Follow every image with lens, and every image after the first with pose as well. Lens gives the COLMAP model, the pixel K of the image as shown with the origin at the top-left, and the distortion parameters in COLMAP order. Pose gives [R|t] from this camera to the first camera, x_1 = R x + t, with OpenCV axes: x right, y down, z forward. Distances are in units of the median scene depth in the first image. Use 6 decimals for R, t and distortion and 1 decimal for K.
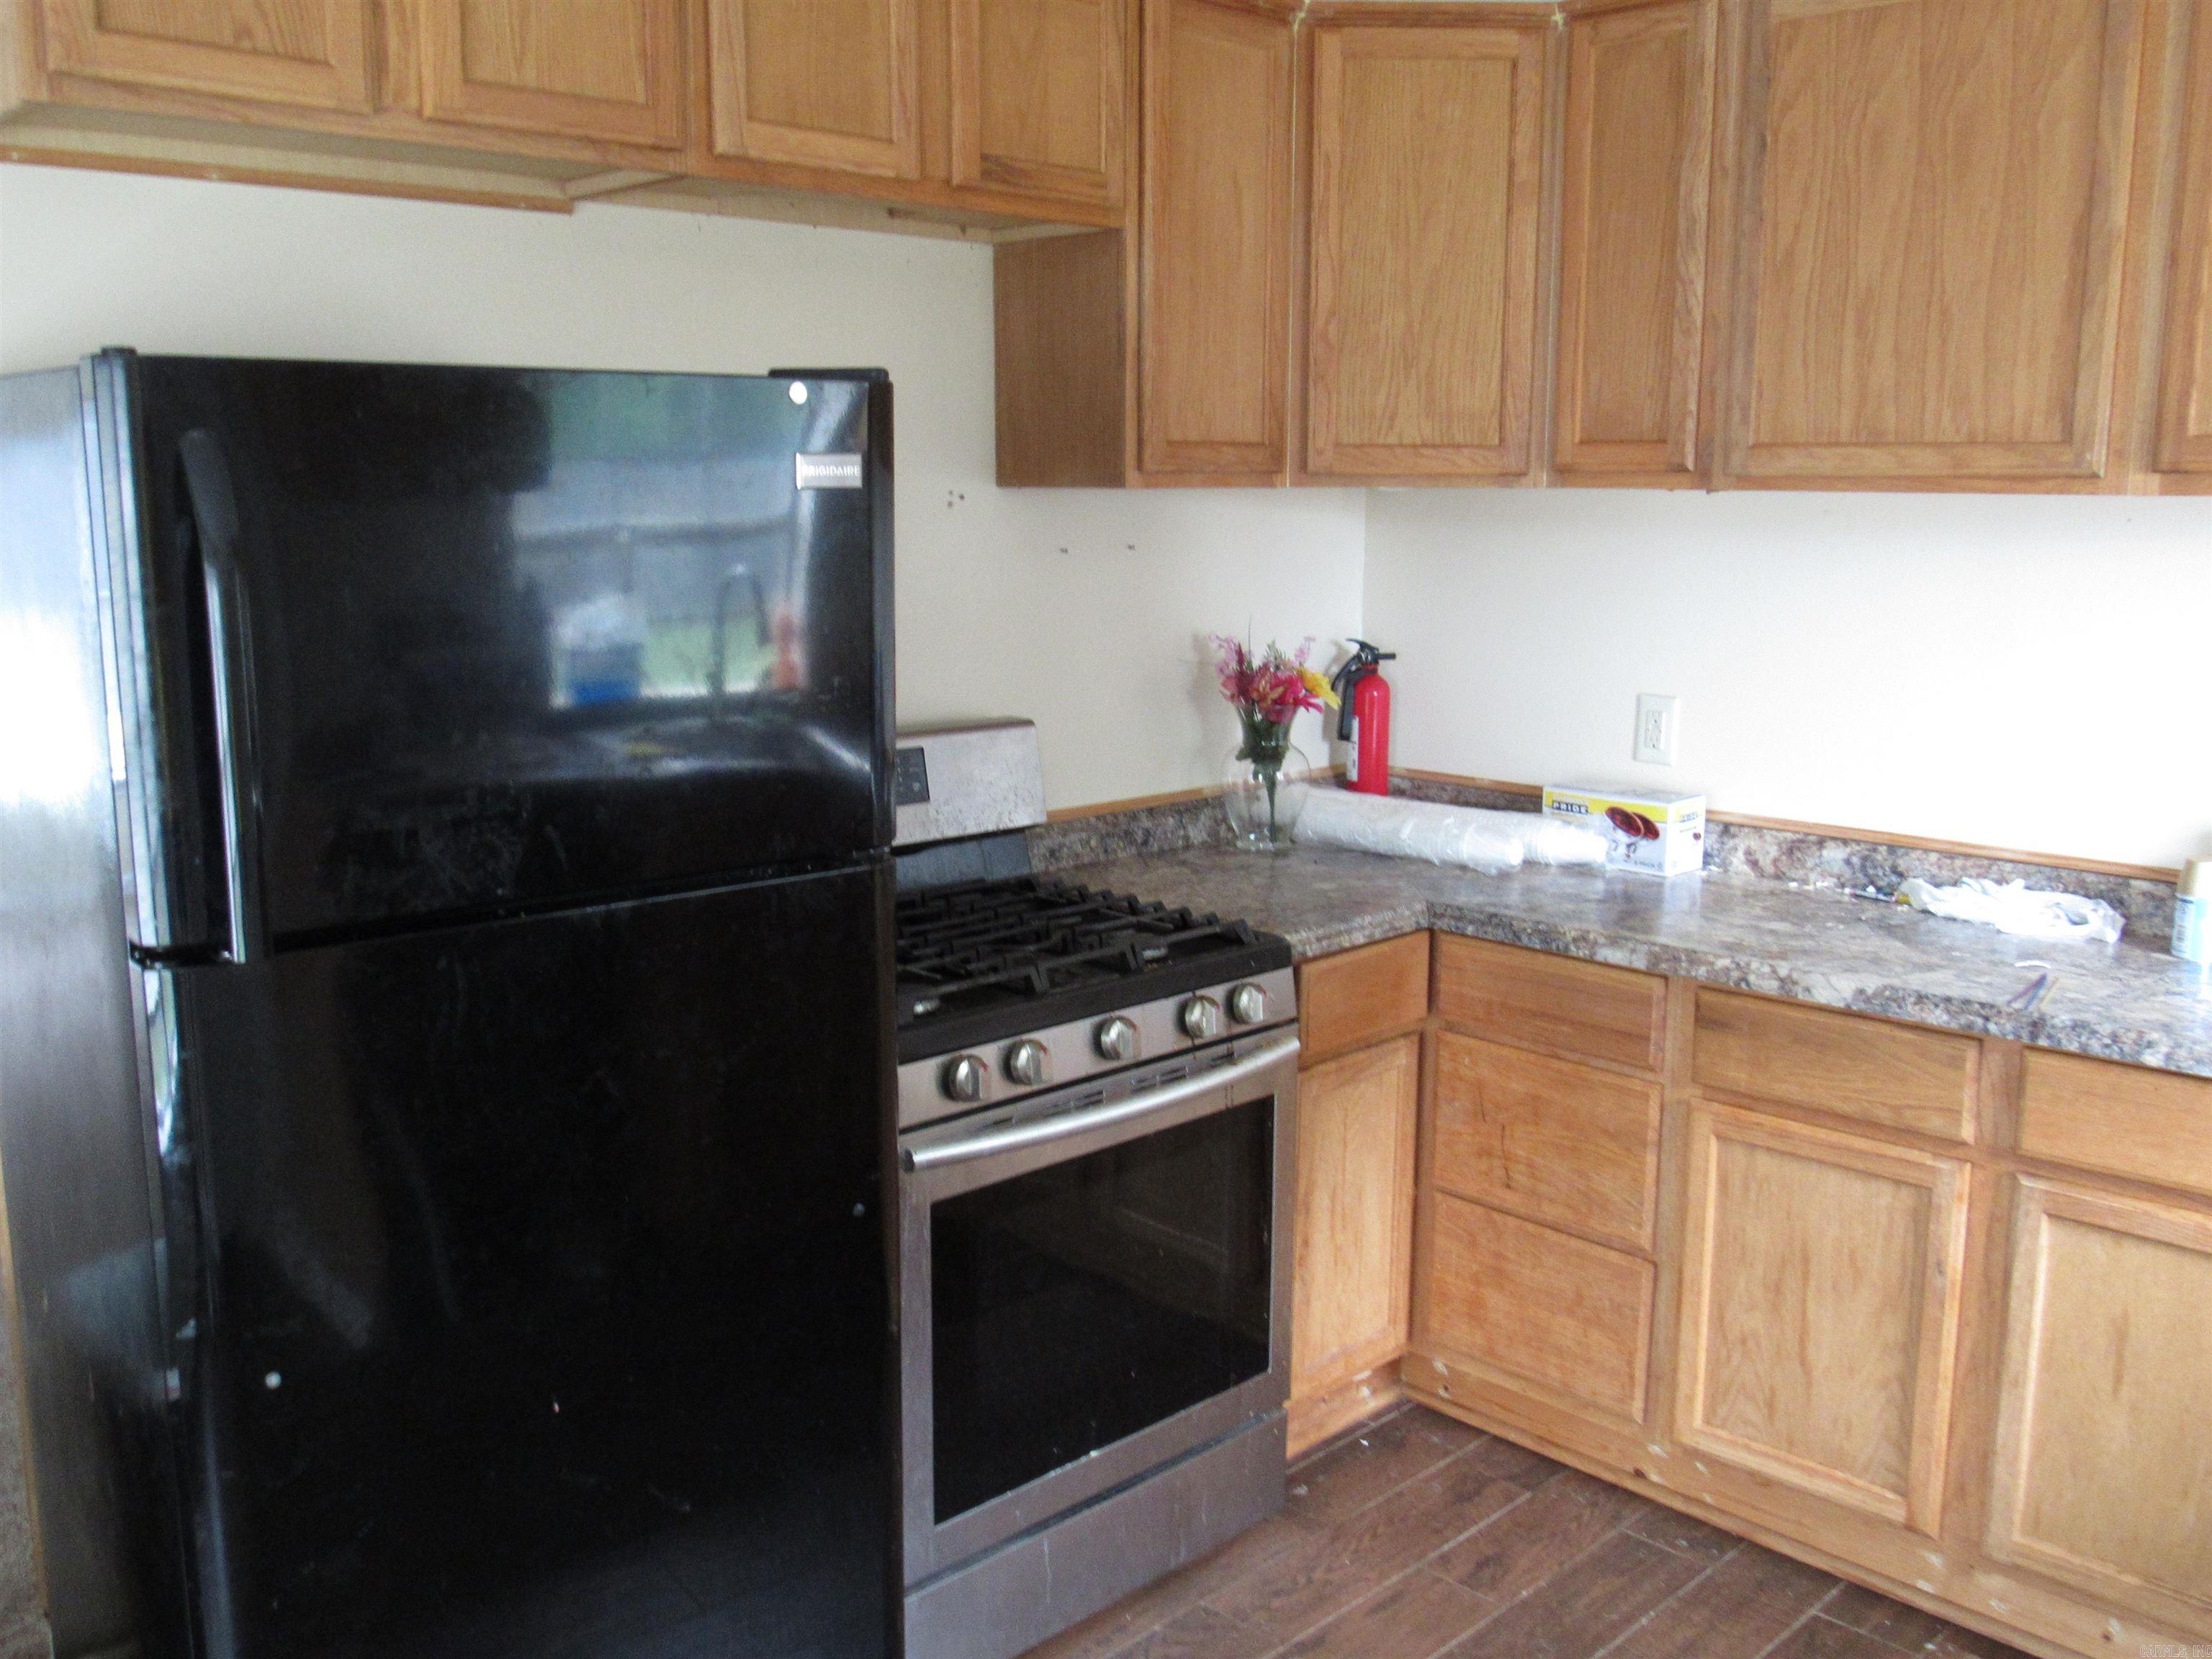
lens RADIAL K [[1980.2, 0, 1106.0], [0, 1980.2, 829.5], [0, 0, 1]] dist [-0.014447, -0.008170]
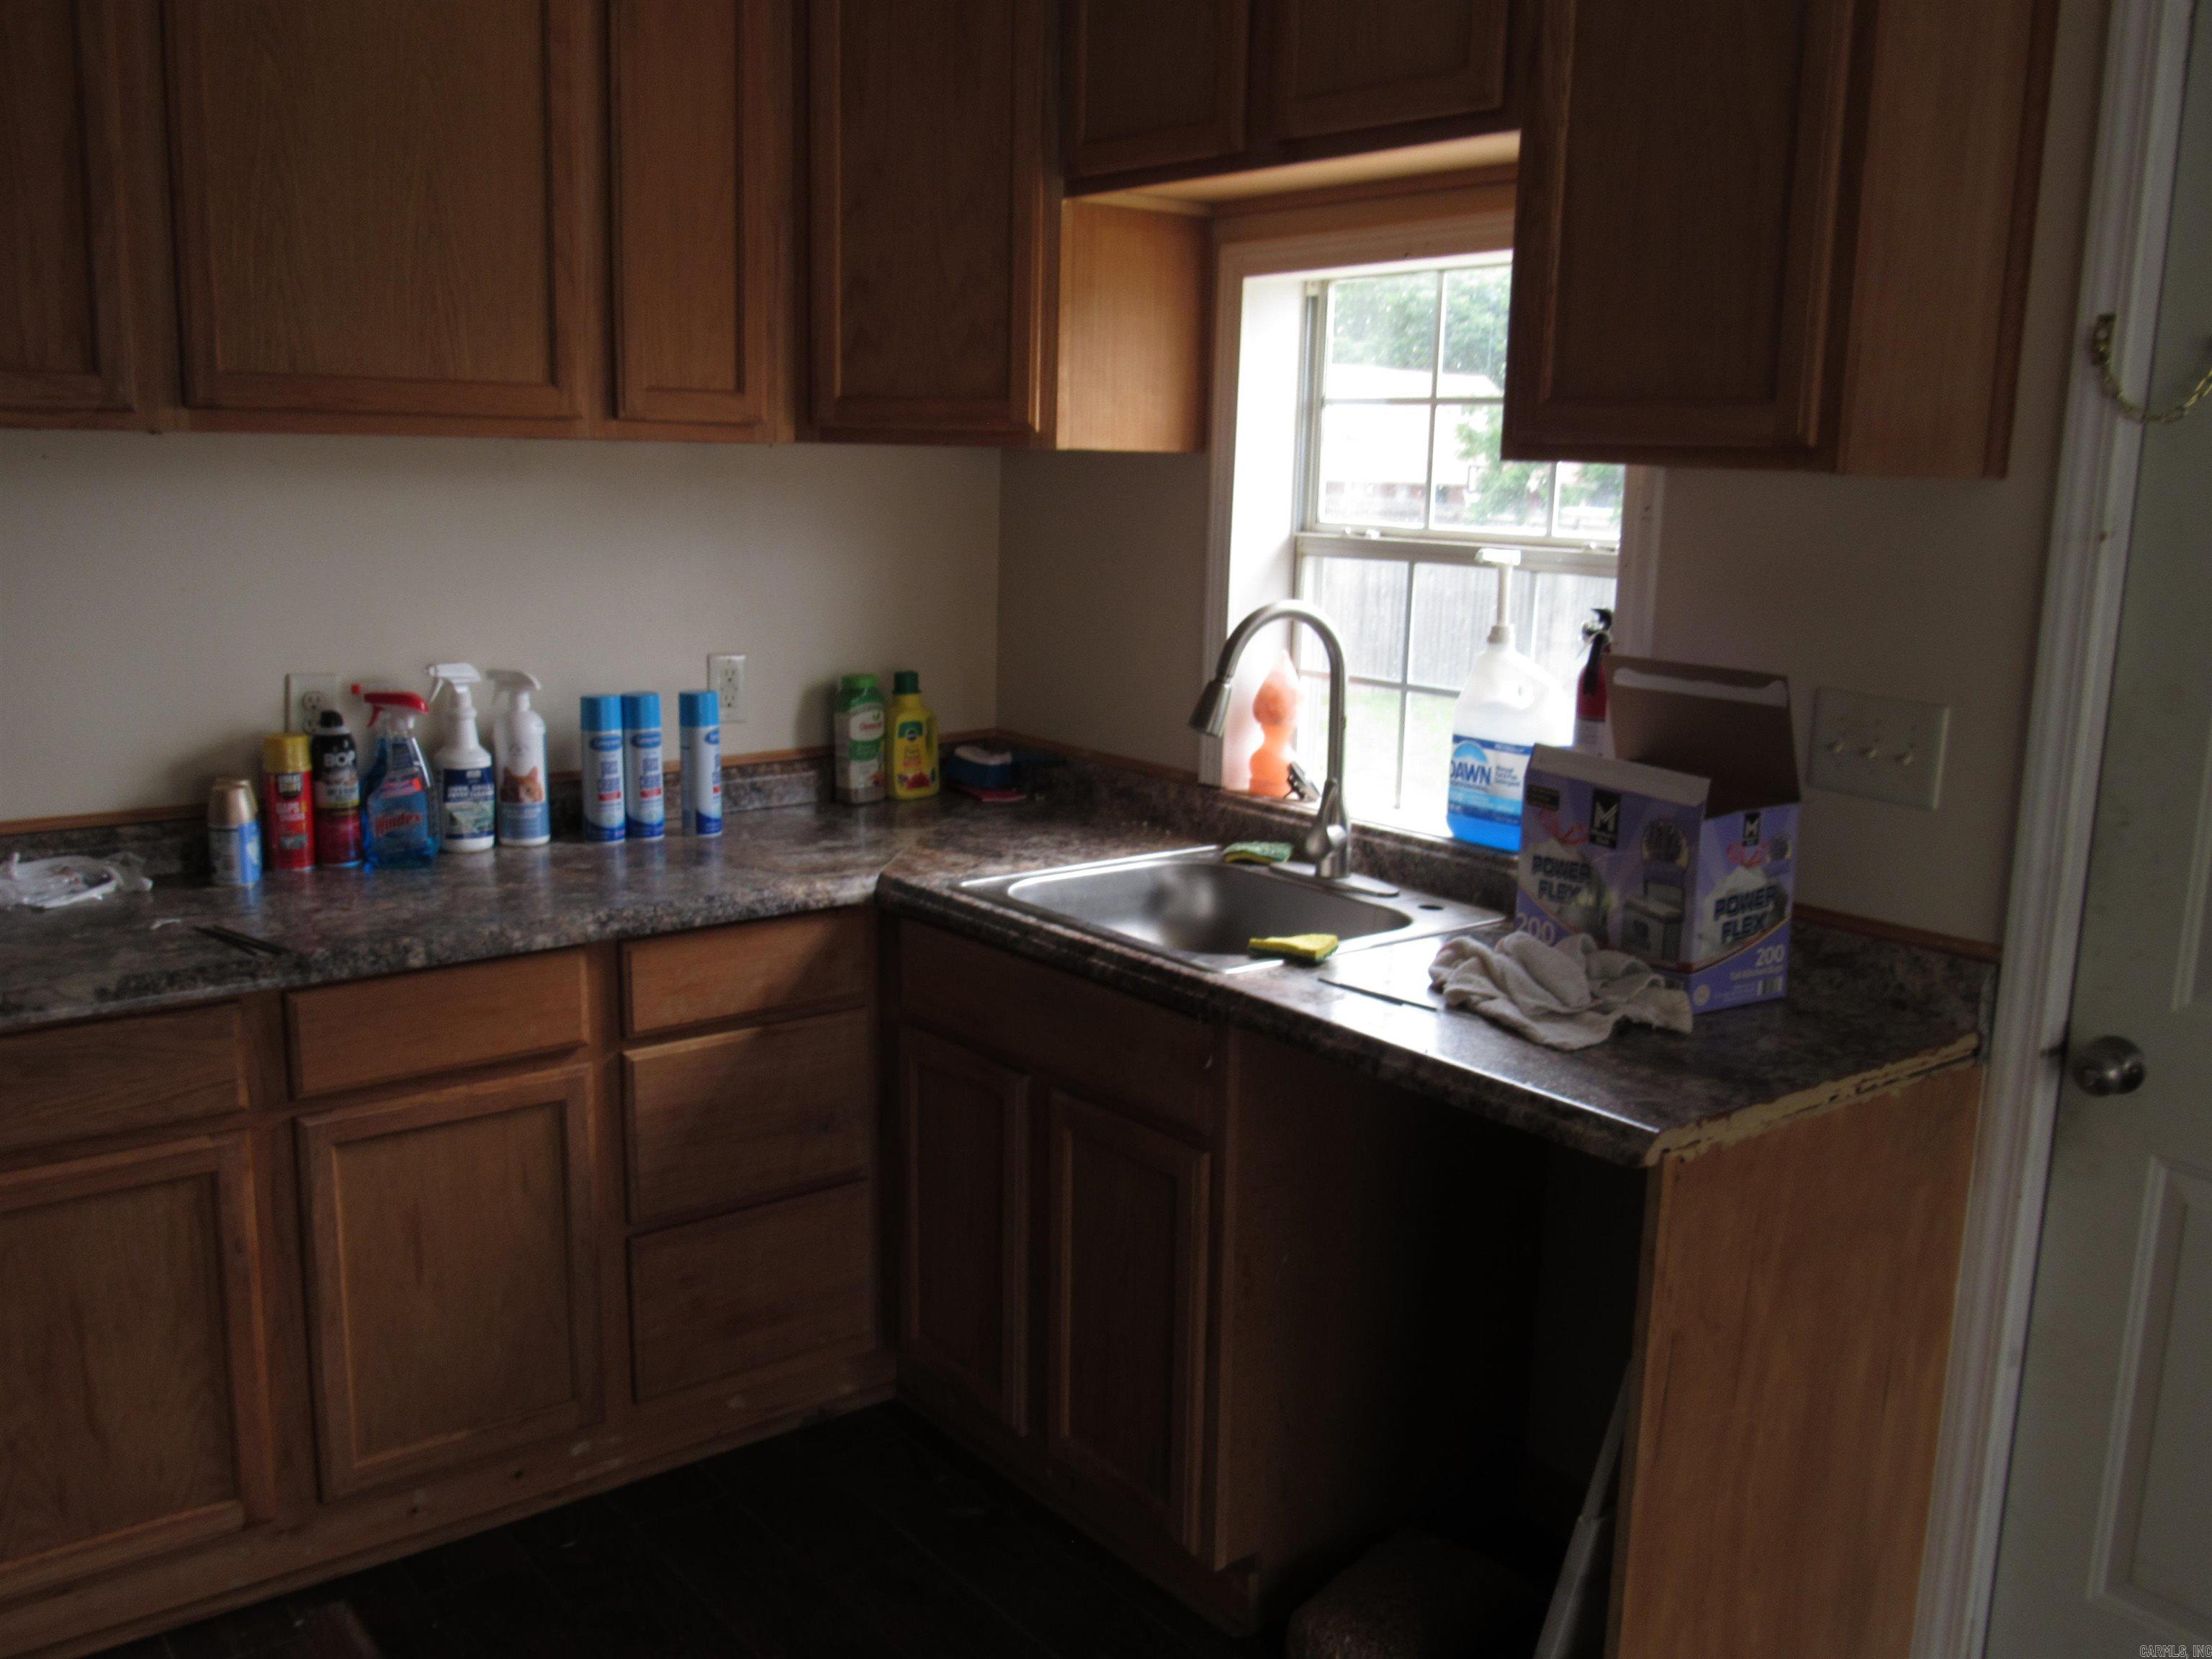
lens RADIAL K [[1980.2, 0, 1106.0], [0, 1980.2, 829.5], [0, 0, 1]] dist [-0.014447, -0.008170]
pose [[0.127341, -0.183004, 0.974830, -0.419306], [0.155380, 0.974377, 0.162622, -0.064119], [-0.979613, 0.130761, 0.152514, 0.426516]]
